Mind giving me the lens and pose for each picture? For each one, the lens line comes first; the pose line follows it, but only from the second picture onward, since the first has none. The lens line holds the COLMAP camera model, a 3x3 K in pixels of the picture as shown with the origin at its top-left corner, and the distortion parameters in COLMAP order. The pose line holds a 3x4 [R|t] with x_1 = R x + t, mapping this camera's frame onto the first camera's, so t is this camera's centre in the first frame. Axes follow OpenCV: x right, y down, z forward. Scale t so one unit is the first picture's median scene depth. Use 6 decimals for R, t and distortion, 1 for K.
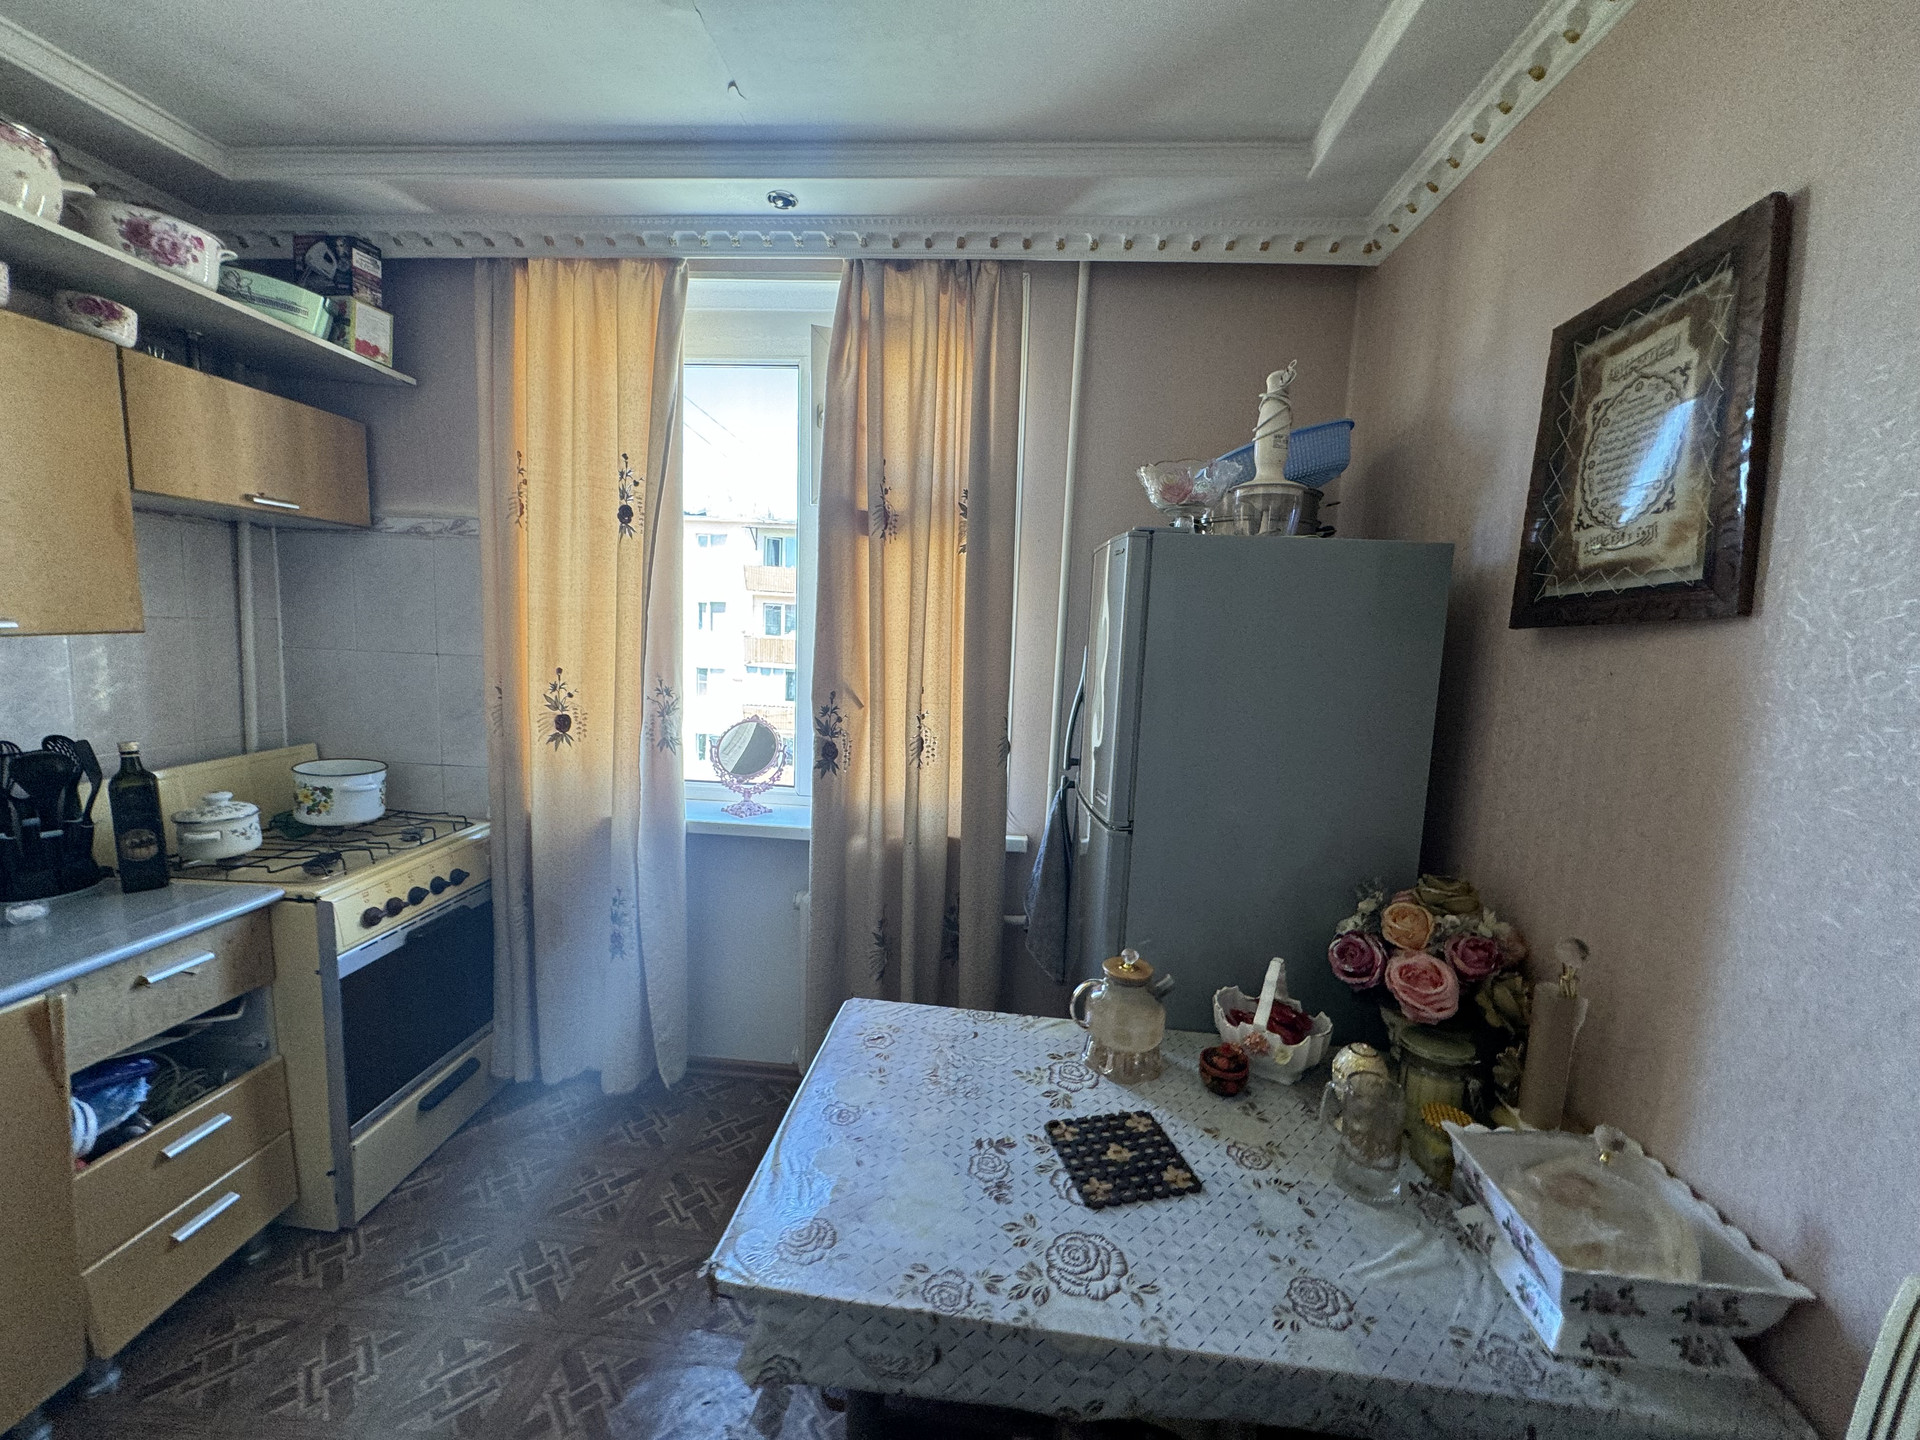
lens RADIAL K [[765.3, 0, 959.4], [0, 765.3, 712.7], [0, 0, 1]] dist [0.000957, -0.000684]
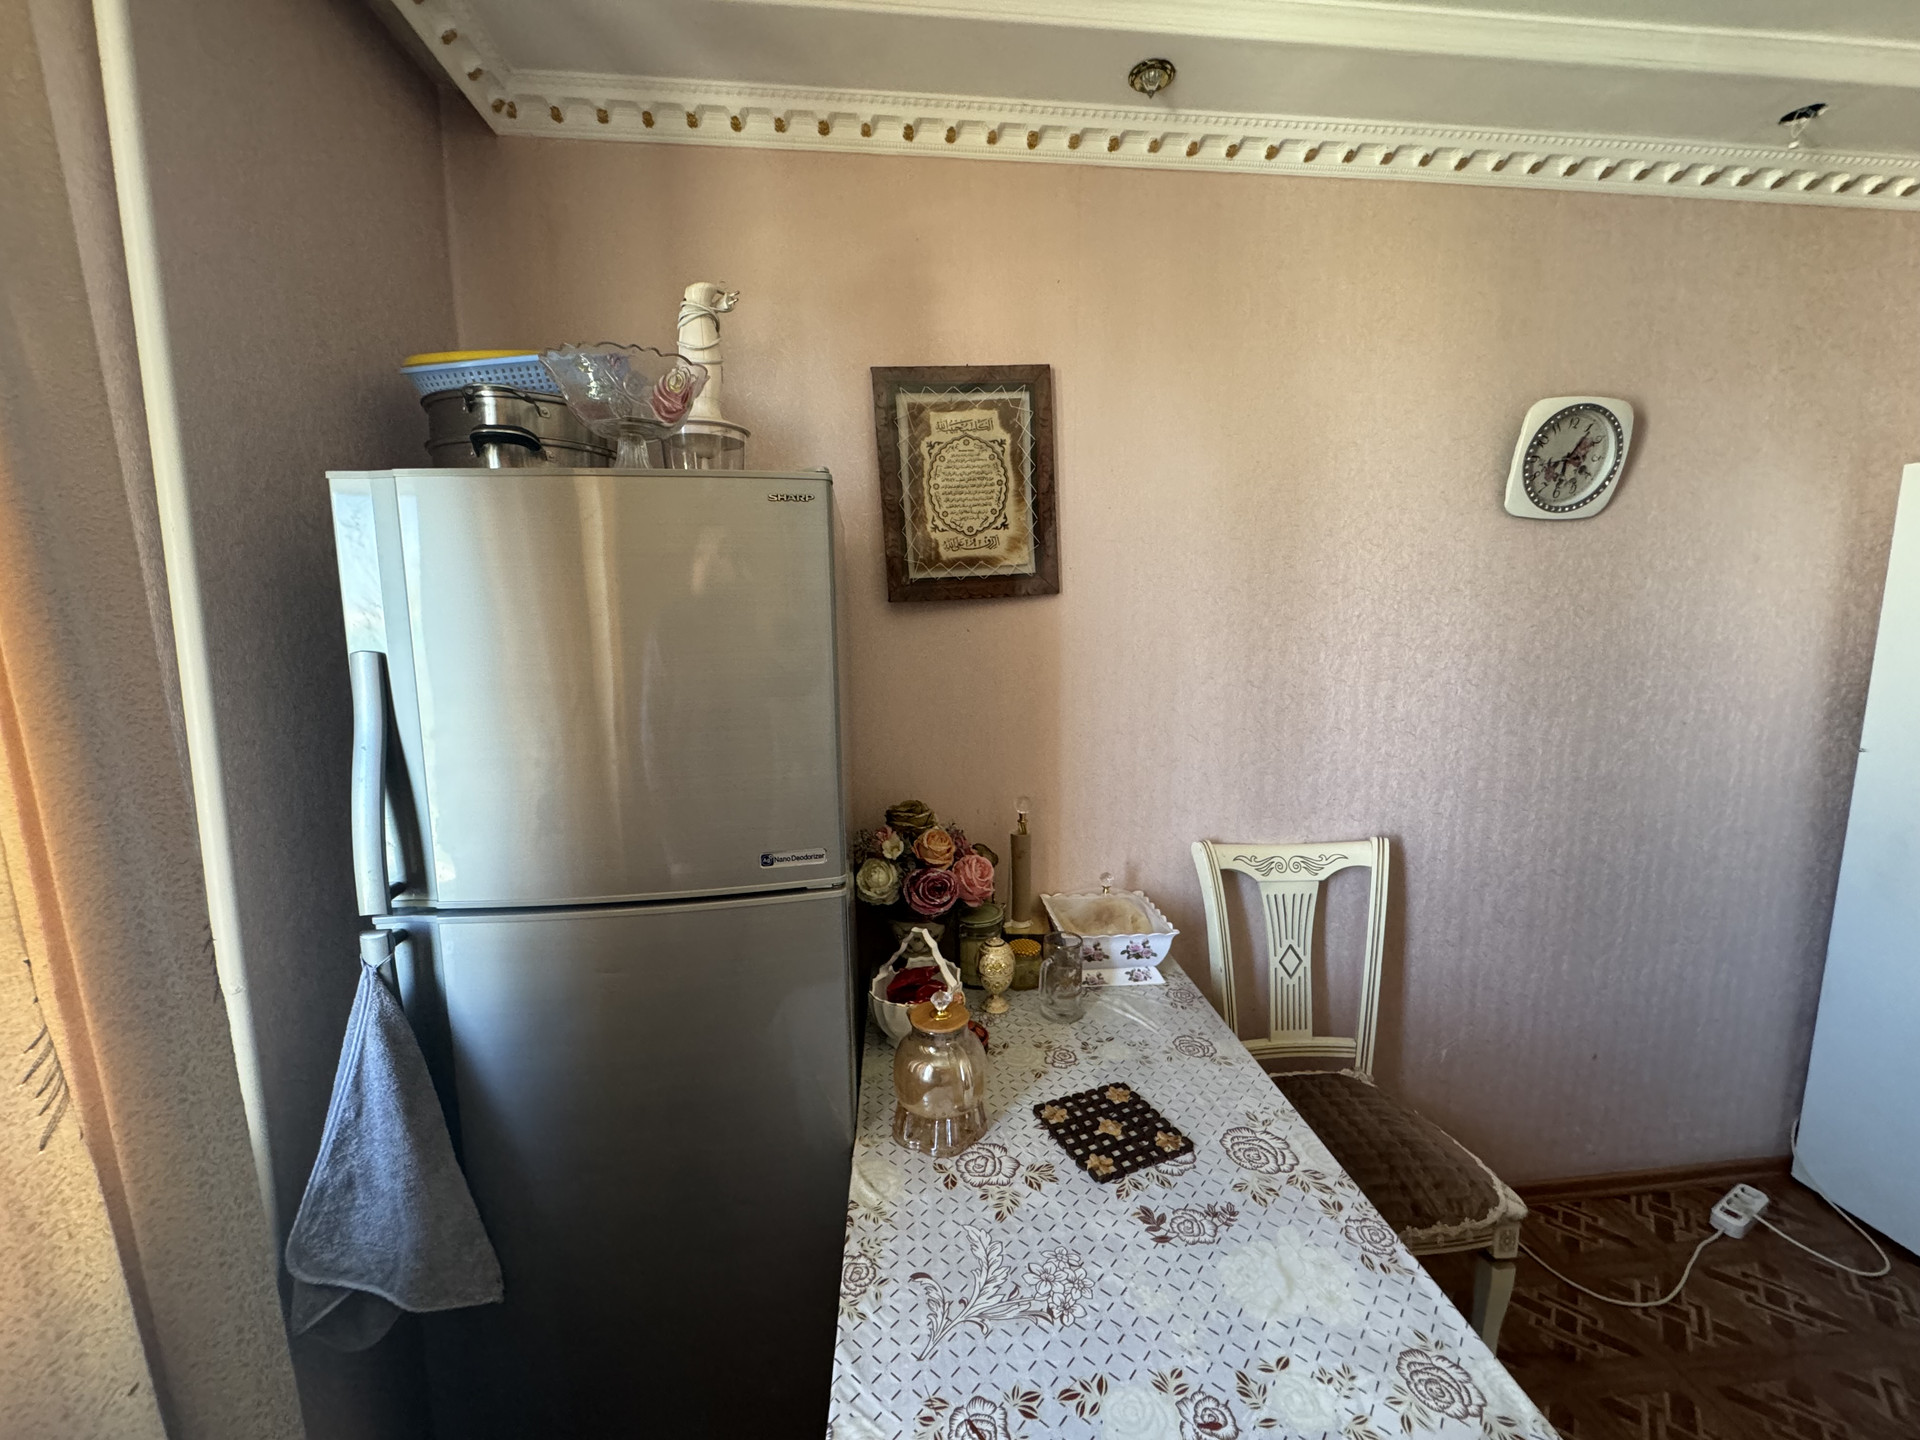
lens RADIAL K [[765.3, 0, 957.1], [0, 765.3, 721.2], [0, 0, 1]] dist [0.000957, -0.000684]
pose [[-0.183678, -0.160752, 0.969753, -0.654308], [0.116068, 0.976089, 0.183786, -0.158465], [-0.976110, 0.146315, -0.160628, 1.292183]]
